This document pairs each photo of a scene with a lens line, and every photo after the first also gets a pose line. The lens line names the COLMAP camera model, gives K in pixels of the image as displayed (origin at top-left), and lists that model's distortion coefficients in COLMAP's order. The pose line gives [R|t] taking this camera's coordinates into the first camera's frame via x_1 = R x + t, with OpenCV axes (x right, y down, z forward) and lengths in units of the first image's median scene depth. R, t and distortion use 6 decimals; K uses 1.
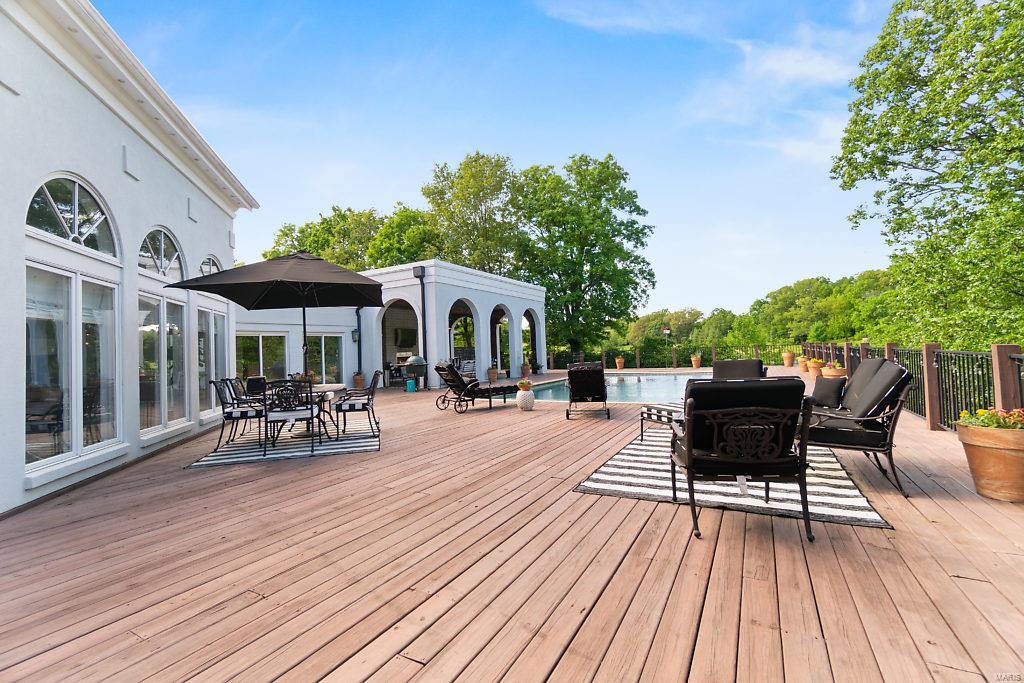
lens RADIAL K [[440.4, 0, 508.2], [0, 440.4, 340.8], [0, 0, 1]] dist [-0.004584, -0.000597]
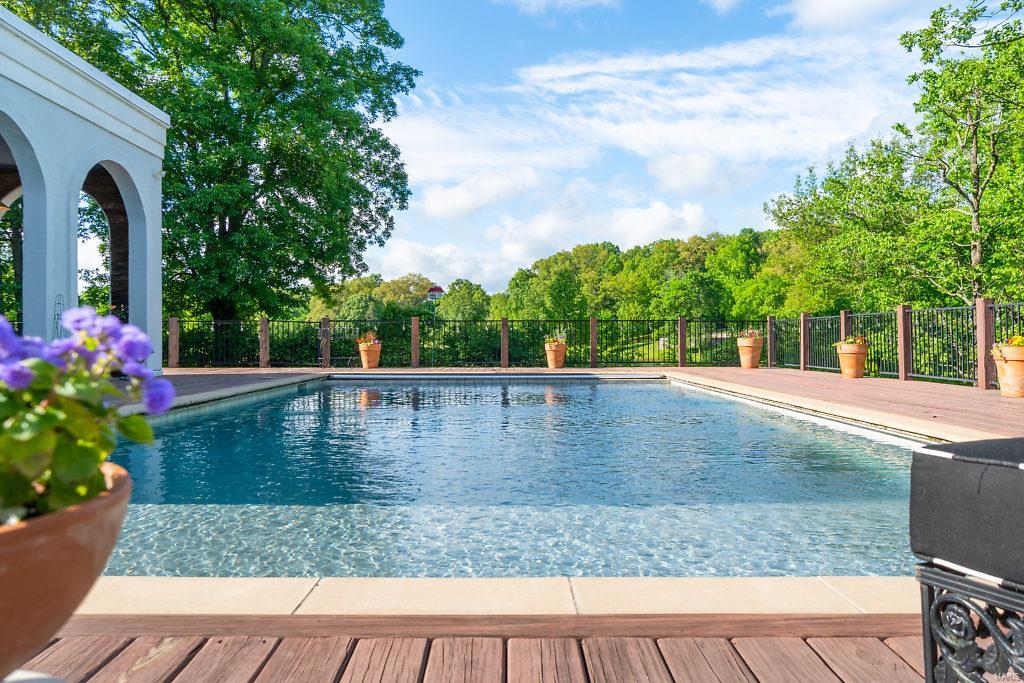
lens RADIAL K [[792.5, 0, 512.0], [0, 792.5, 341.5], [0, 0, 1]] dist [0.008894, 0.002464]
pose [[0.864370, 0.040761, 0.501201, 0.006151], [-0.049139, 0.998786, 0.003518, 0.019404], [-0.500449, -0.027669, 0.865324, 0.195982]]
